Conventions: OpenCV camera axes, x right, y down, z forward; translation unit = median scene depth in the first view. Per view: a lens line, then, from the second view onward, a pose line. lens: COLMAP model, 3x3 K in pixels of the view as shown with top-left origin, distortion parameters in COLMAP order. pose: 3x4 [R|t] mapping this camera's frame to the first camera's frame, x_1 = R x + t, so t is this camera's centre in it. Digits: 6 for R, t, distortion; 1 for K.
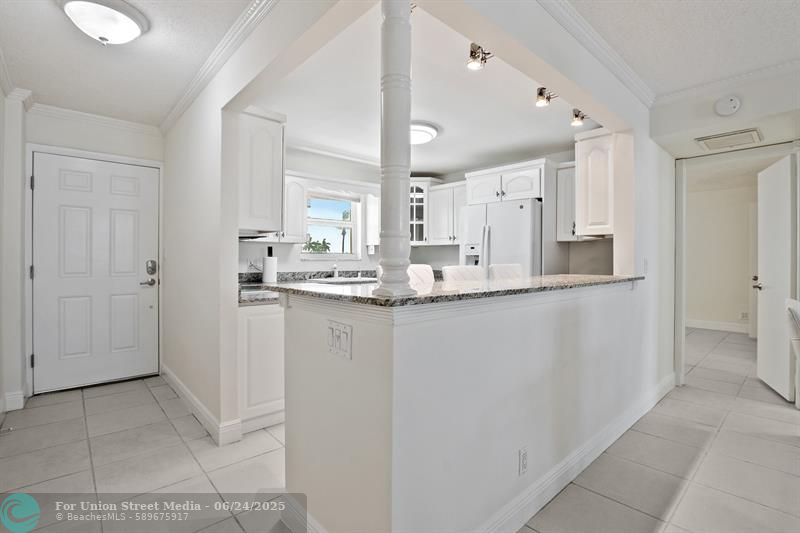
lens RADIAL K [[381.6, 0, 412.0], [0, 381.6, 266.7], [0, 0, 1]] dist [-0.020728, -0.000658]
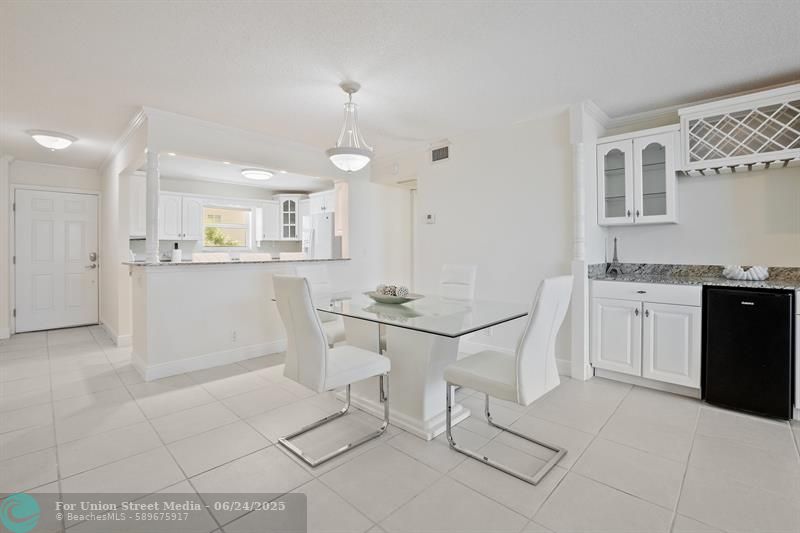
lens RADIAL K [[360.4, 0, 416.9], [0, 360.4, 252.8], [0, 0, 1]] dist [-0.019526, 0.000030]
pose [[0.997282, -0.012825, 0.072556, 0.448008], [0.013593, 0.999857, -0.010098, 0.014290], [-0.072416, 0.011057, 0.997313, -0.470649]]
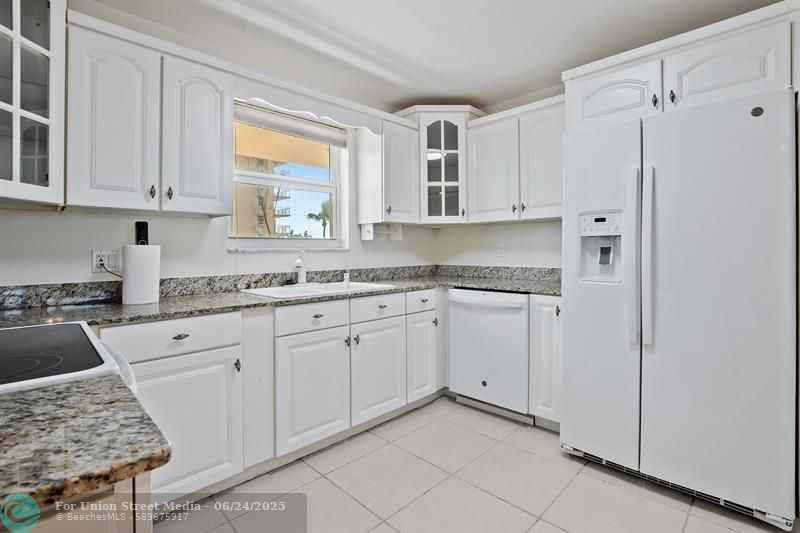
lens RADIAL K [[376.0, 0, 411.2], [0, 376.0, 251.4], [0, 0, 1]] dist [-0.019697, 0.000404]
pose [[0.998812, -0.011678, 0.047320, -0.077173], [0.012462, 0.999789, -0.016300, -0.006716], [-0.047120, 0.016870, 0.998747, 0.502281]]
